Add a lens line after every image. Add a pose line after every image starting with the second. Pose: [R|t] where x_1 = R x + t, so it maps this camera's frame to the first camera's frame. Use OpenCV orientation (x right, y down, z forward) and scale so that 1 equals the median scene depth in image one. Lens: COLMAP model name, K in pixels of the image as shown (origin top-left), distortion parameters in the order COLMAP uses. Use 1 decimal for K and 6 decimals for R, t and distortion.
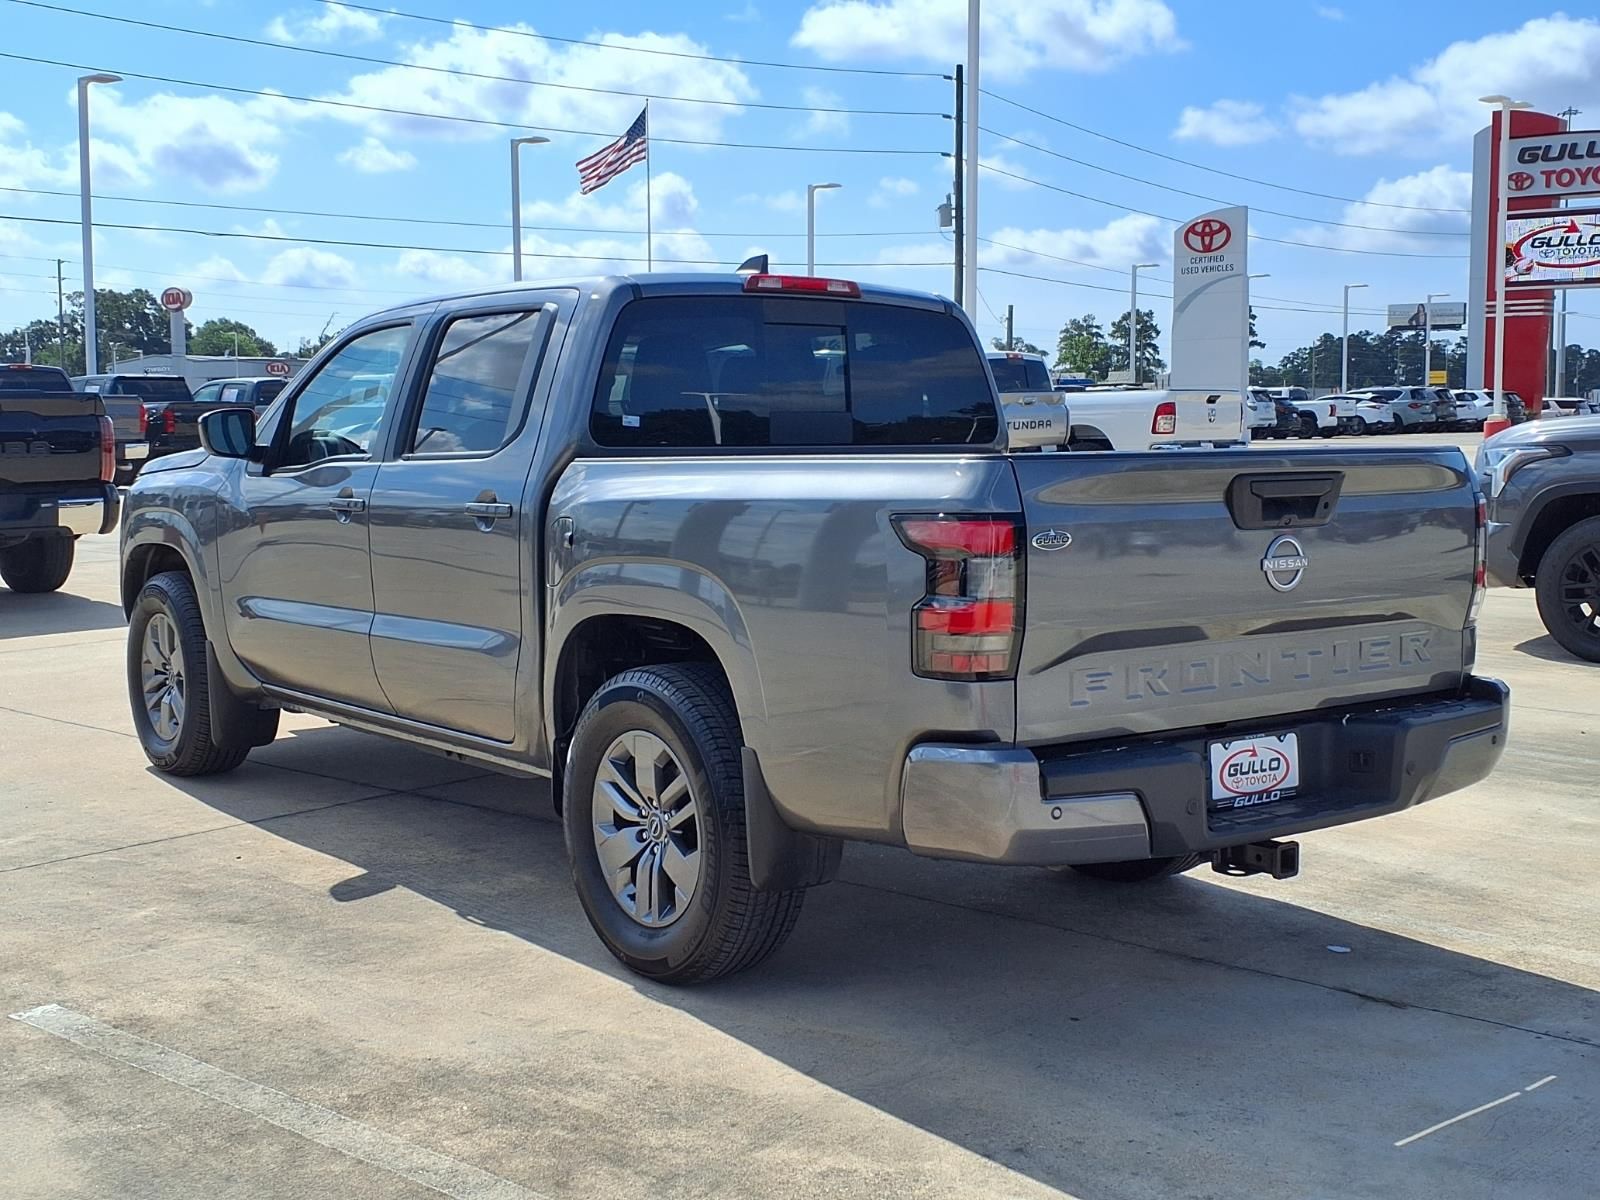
lens RADIAL K [[1865.7, 0, 793.8], [0, 1865.7, 567.4], [0, 0, 1]] dist [0.199292, -0.533065]
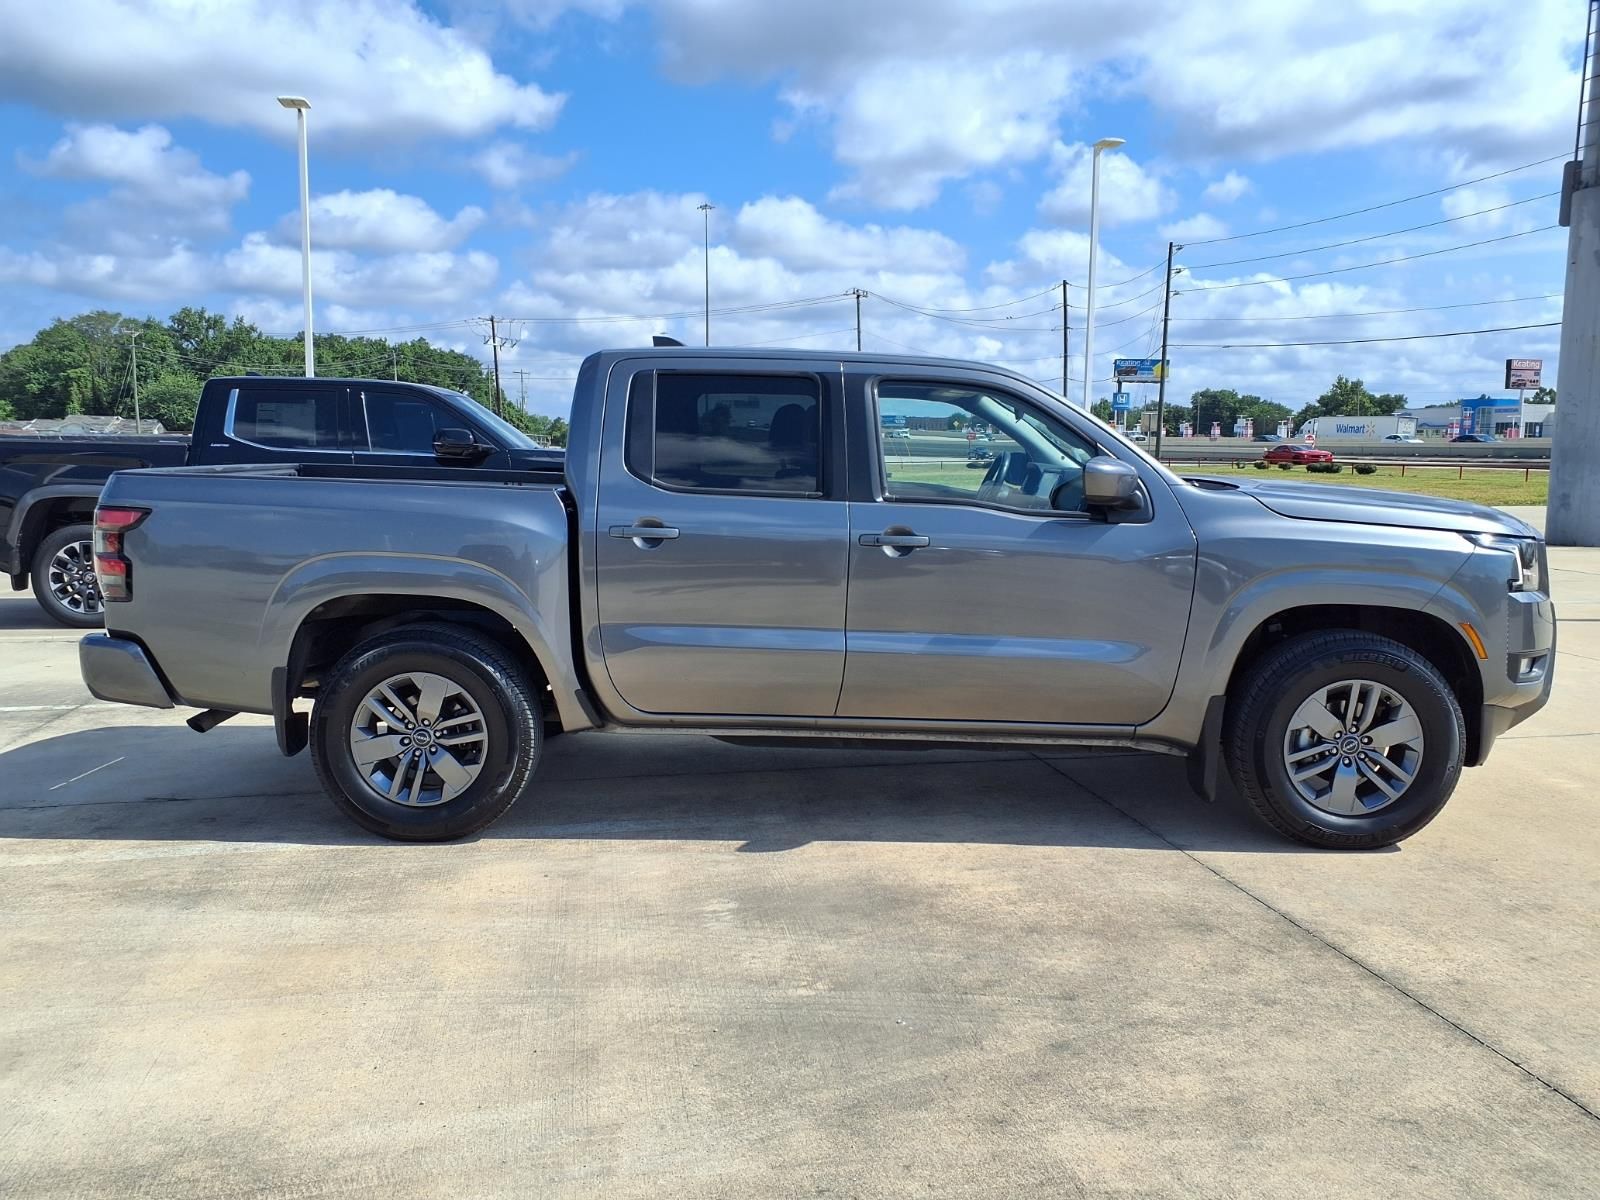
lens RADIAL K [[1271.6, 0, 800.0], [0, 1271.6, 600.0], [0, 0, 1]] dist [0.004814, 0.004444]
pose [[-0.621837, 0.089974, -0.777961, 0.856290], [-0.070998, 0.982811, 0.170416, -0.185841], [0.779922, 0.161205, -0.604760, 2.188469]]
